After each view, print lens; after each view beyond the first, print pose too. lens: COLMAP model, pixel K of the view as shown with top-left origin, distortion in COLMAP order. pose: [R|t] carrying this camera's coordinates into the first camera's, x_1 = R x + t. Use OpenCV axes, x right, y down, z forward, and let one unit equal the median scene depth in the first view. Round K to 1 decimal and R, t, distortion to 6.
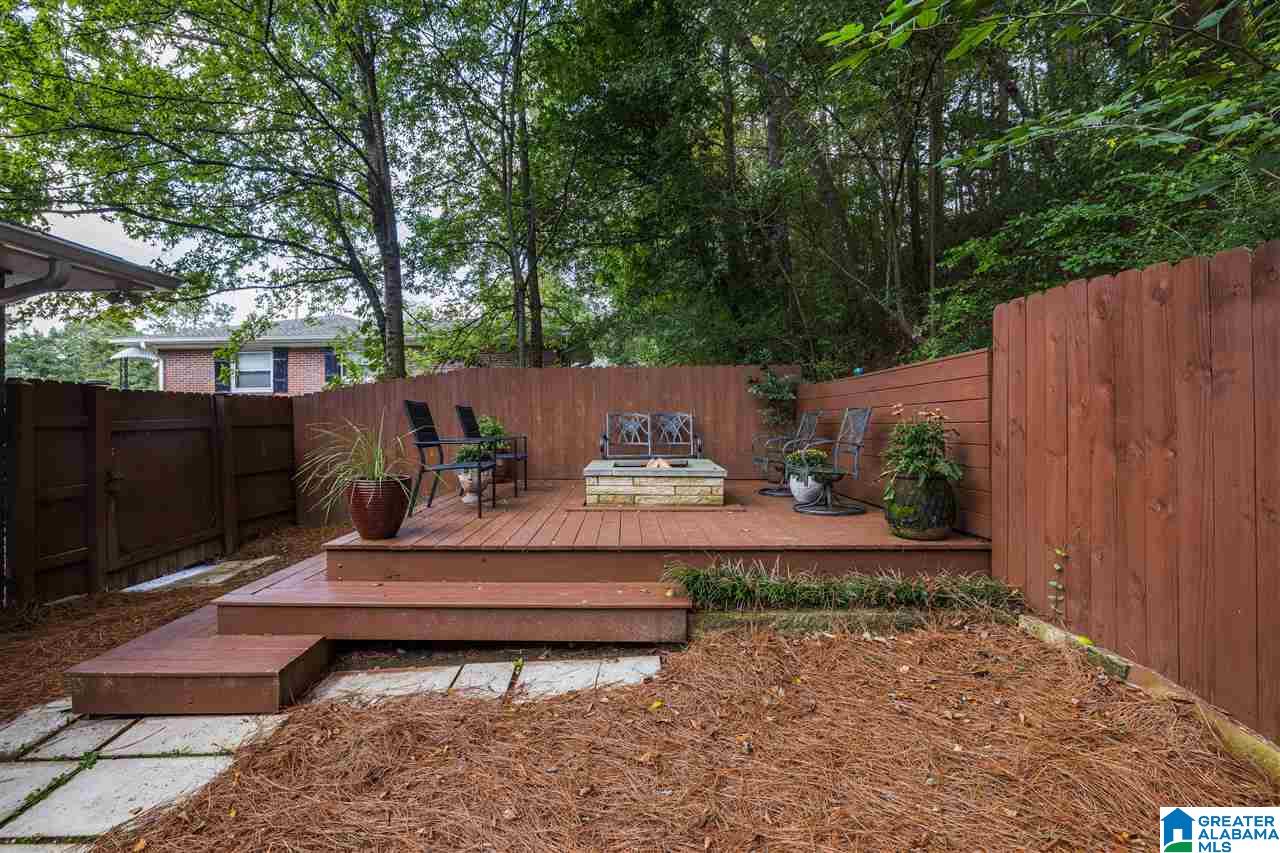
lens RADIAL K [[570.7, 0, 634.9], [0, 570.7, 430.9], [0, 0, 1]] dist [0.004695, 0.000342]
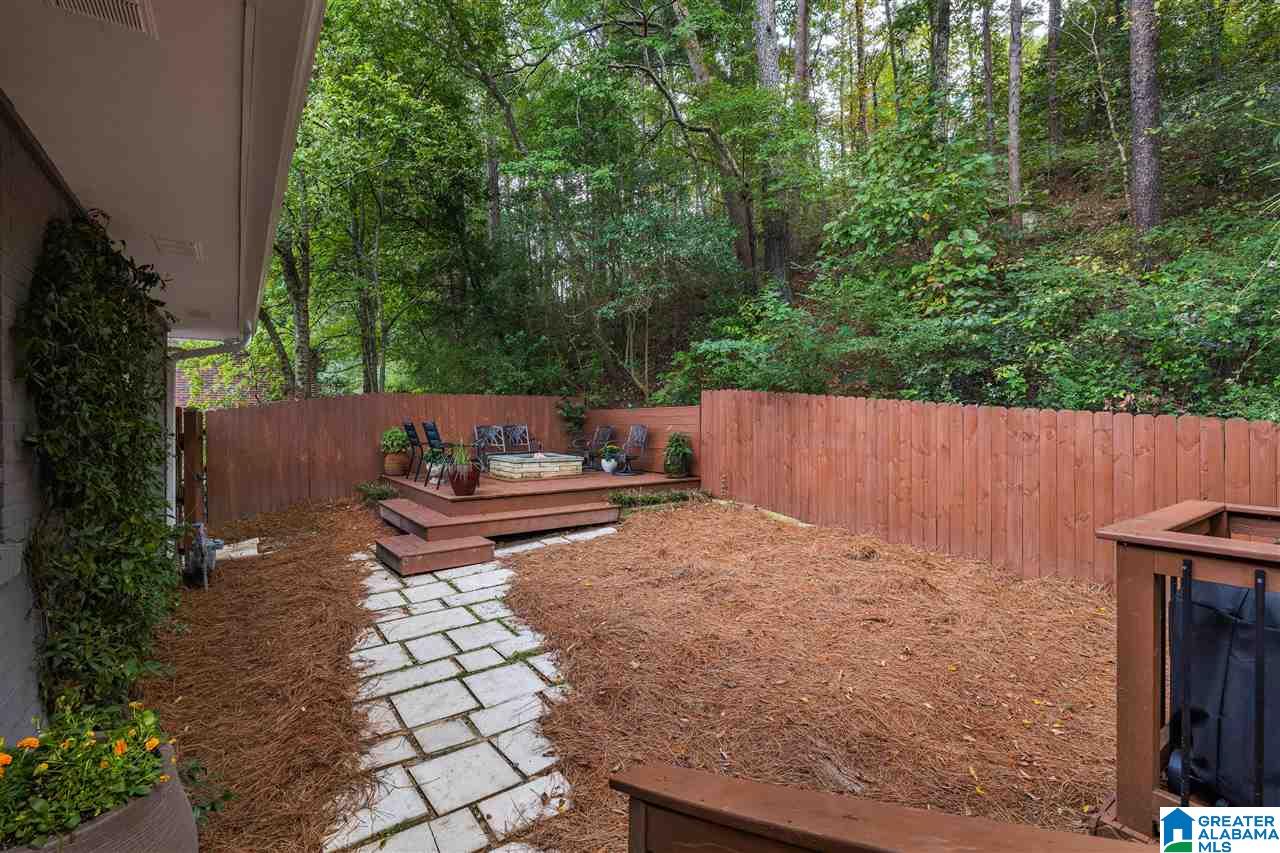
lens RADIAL K [[576.3, 0, 635.5], [0, 576.3, 424.1], [0, 0, 1]] dist [-0.004444, -0.000139]
pose [[0.806486, -0.002975, 0.591245, -1.026334], [0.008484, 0.999943, -0.006542, -0.035350], [-0.591192, 0.010292, 0.806465, -0.850928]]
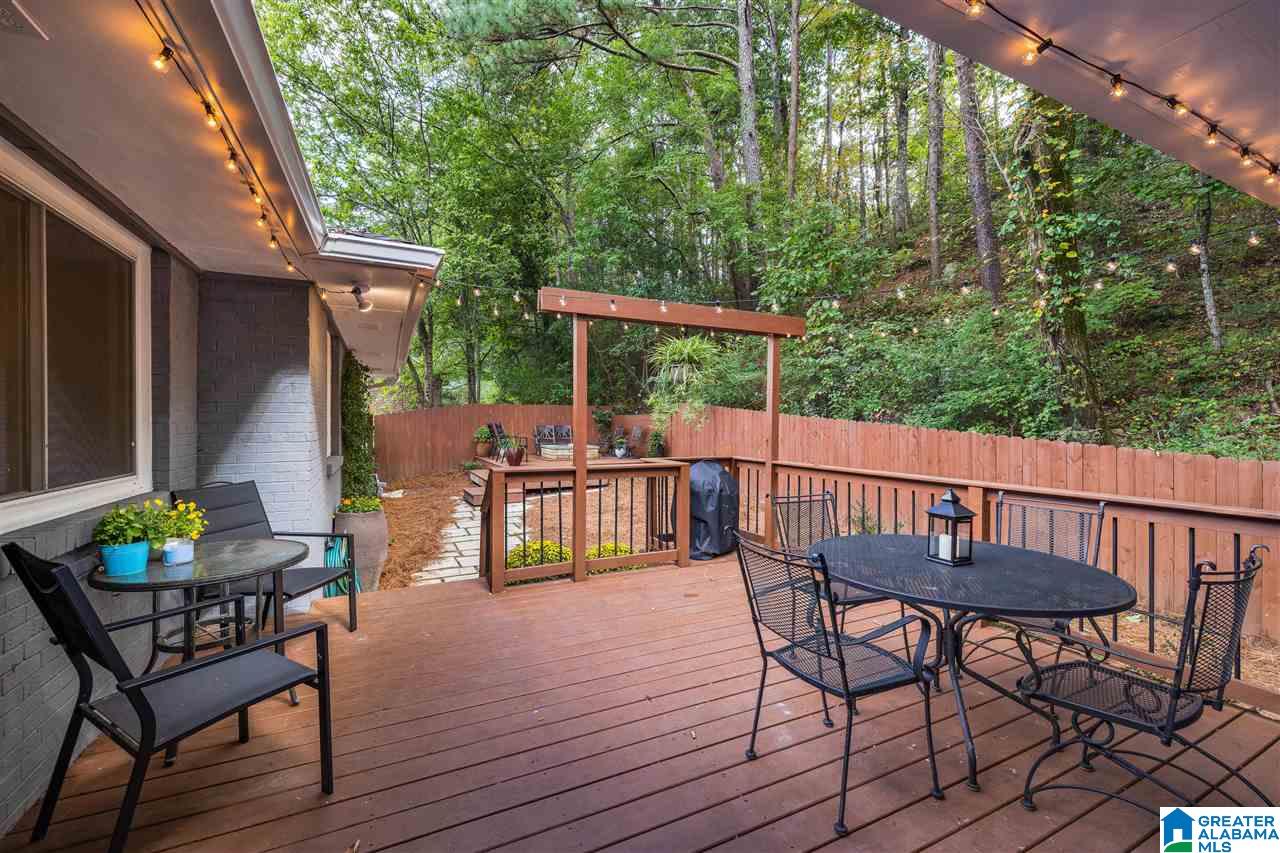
lens RADIAL K [[540.5, 0, 647.7], [0, 540.5, 426.5], [0, 0, 1]] dist [0.002674, 0.000864]
pose [[0.888351, 0.001742, 0.459162, -1.085506], [-0.000333, 0.999995, -0.003148, -0.031432], [-0.459166, 0.002644, 0.888347, -1.956714]]
